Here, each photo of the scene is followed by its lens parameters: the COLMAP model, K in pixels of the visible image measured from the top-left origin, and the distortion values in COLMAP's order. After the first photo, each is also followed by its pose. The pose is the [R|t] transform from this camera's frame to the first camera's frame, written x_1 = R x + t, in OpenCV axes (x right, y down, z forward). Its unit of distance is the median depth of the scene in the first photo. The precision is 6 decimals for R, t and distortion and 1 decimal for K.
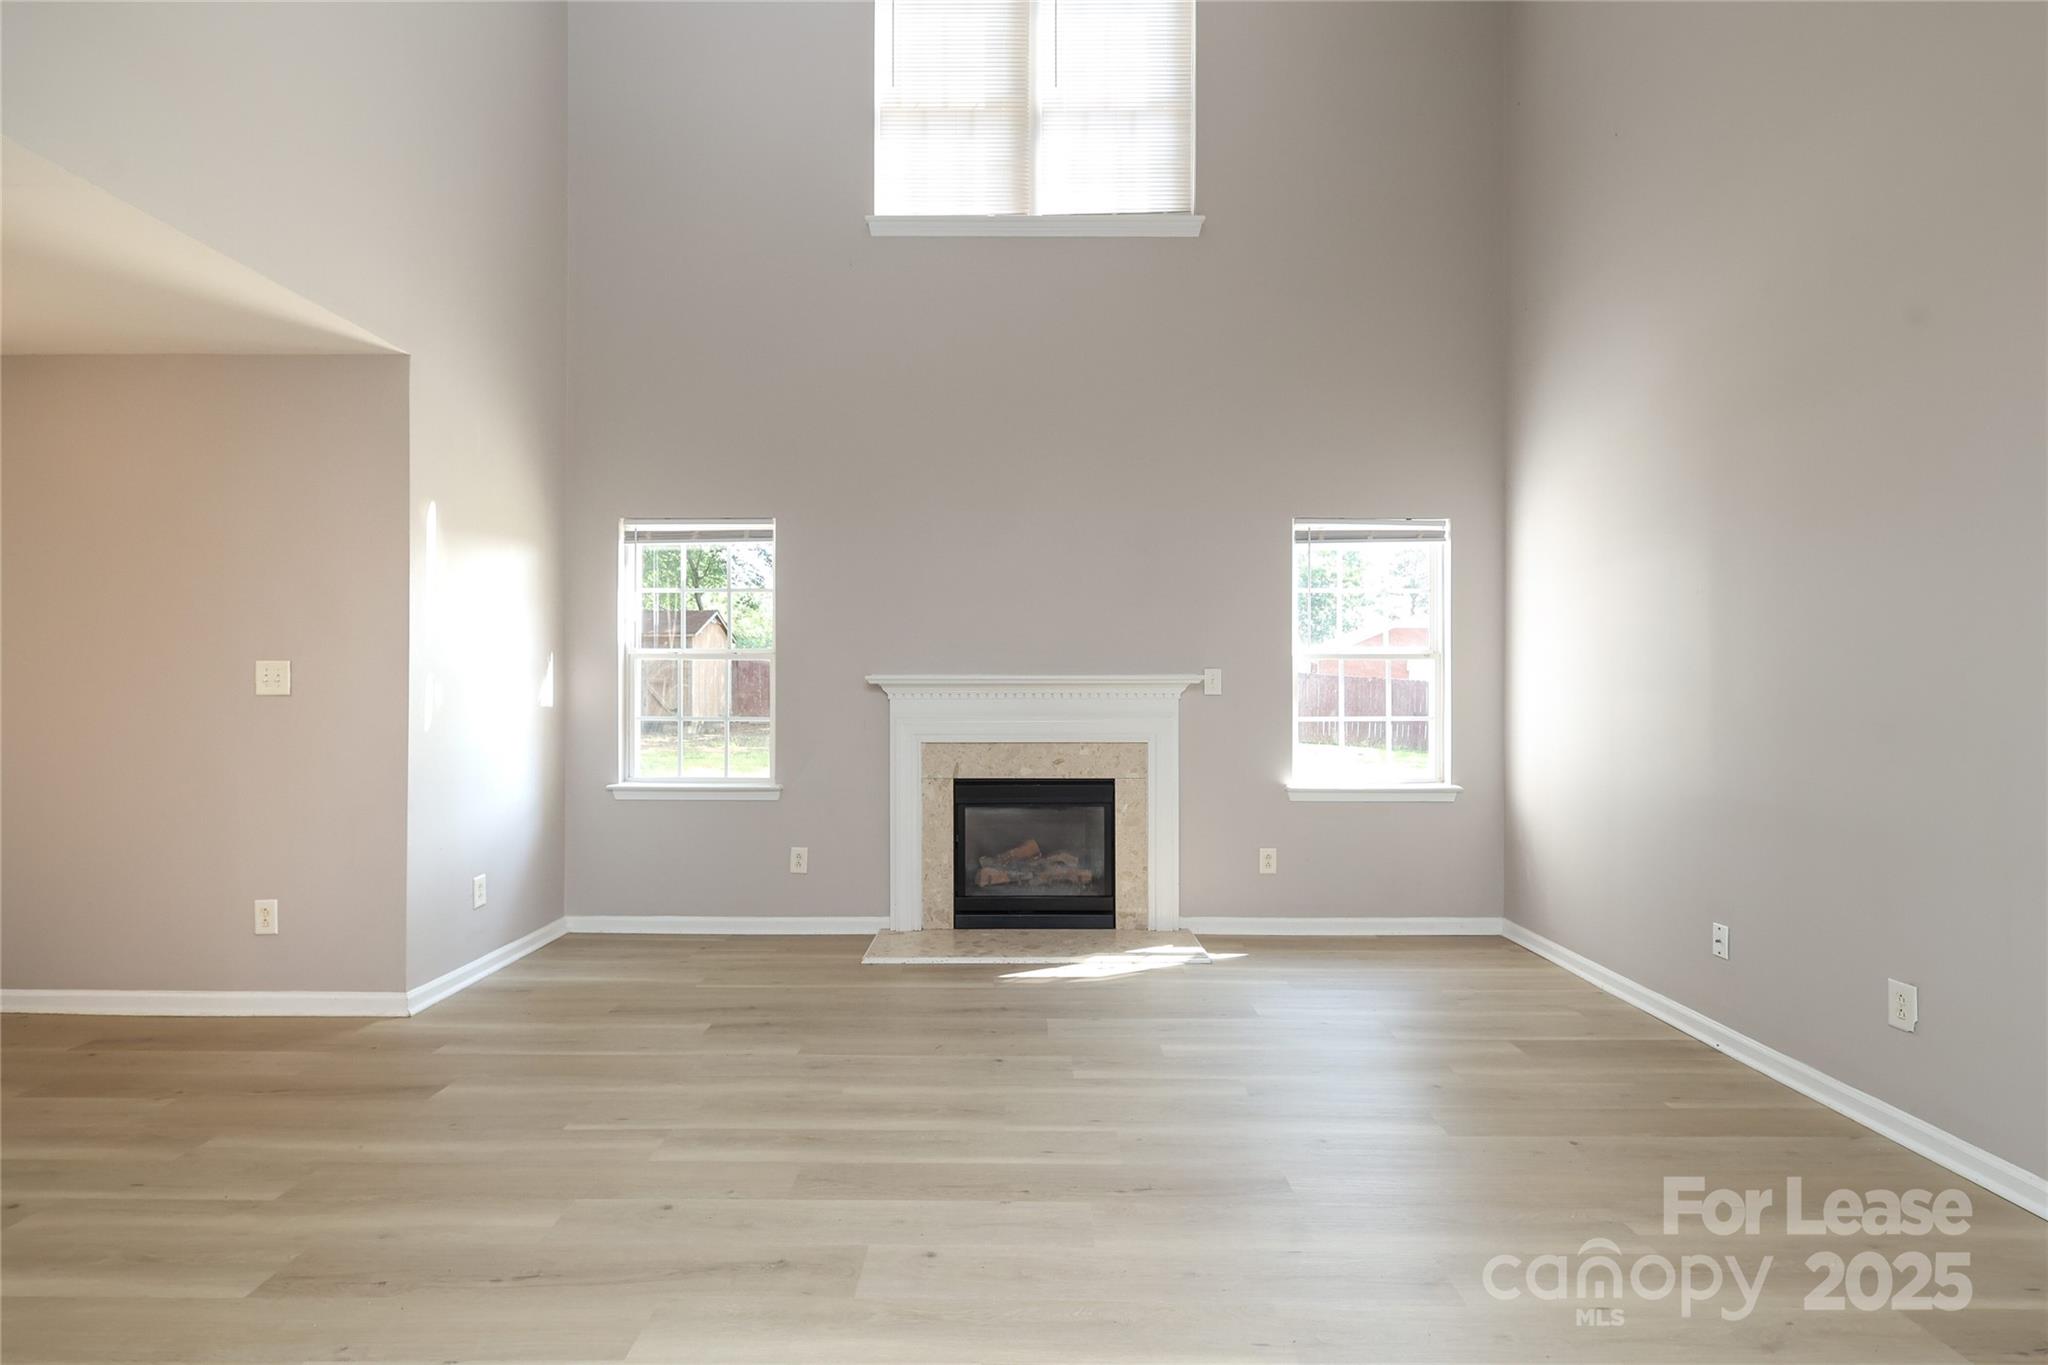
lens RADIAL K [[958.0, 0, 995.2], [0, 958.0, 683.3], [0, 0, 1]] dist [0.002688, 0.000630]
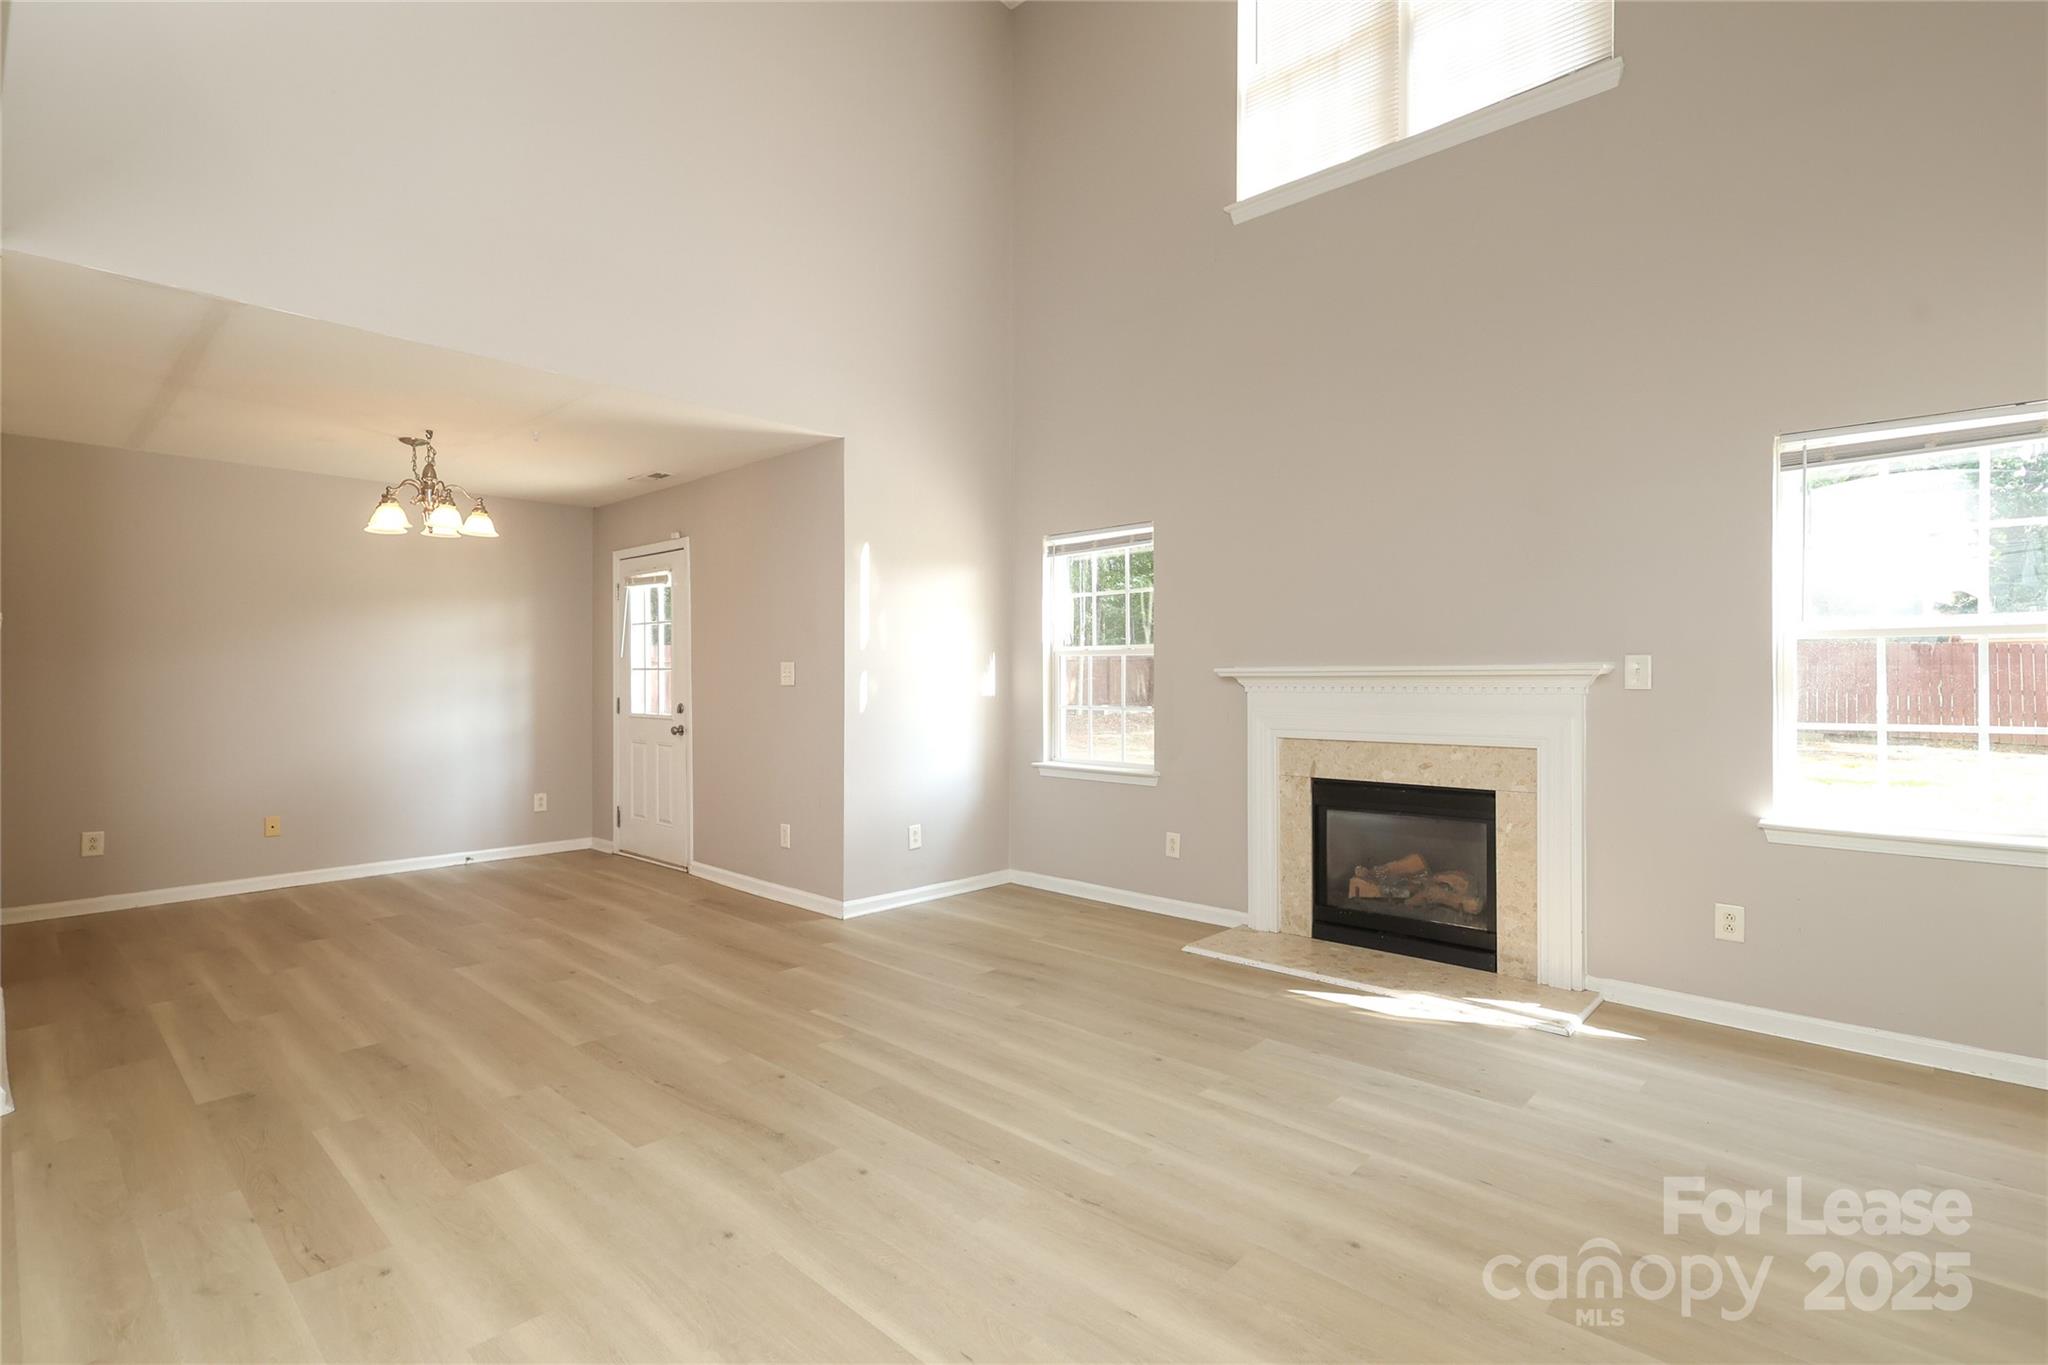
lens RADIAL K [[941.1, 0, 1016.2], [0, 941.1, 682.2], [0, 0, 1]] dist [0.001708, 0.000407]
pose [[0.743444, 0.000451, -0.668798, 0.359968], [0.003913, 0.999980, 0.005025, 0.000736], [0.668786, -0.006353, 0.743428, 0.124061]]
